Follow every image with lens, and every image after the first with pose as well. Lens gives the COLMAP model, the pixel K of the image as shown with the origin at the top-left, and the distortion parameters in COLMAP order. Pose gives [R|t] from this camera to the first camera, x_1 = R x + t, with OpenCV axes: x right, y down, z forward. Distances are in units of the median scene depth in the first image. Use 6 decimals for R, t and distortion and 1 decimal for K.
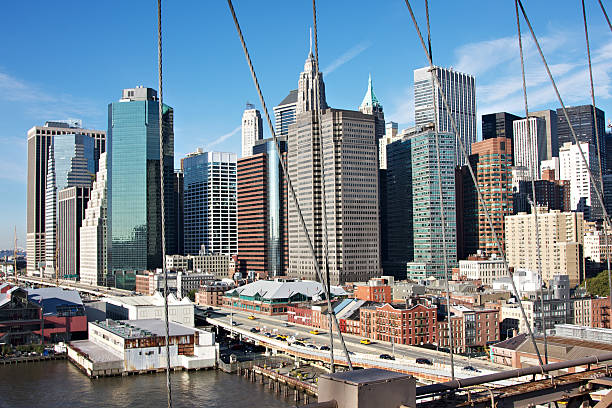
lens RADIAL K [[686.5, 0, 308.0], [0, 686.5, 205.7], [0, 0, 1]] dist [-0.131778, 0.000000]
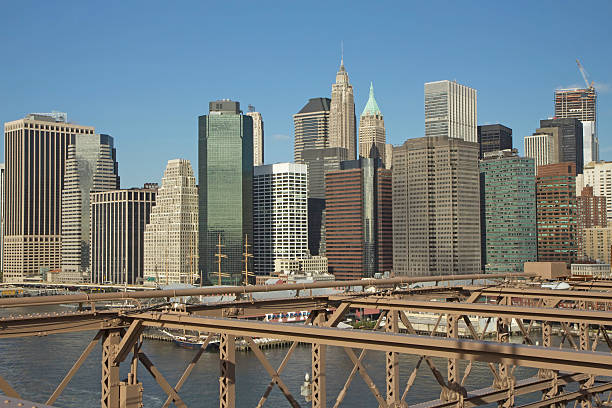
lens RADIAL K [[813.3, 0, 304.6], [0, 813.3, 205.4], [0, 0, 1]] dist [0.123808, 0.000000]
pose [[0.980698, 0.017761, 0.194720, -0.284335], [-0.018597, 0.999824, 0.002466, -0.012032], [-0.194642, -0.006040, 0.980856, -0.208348]]
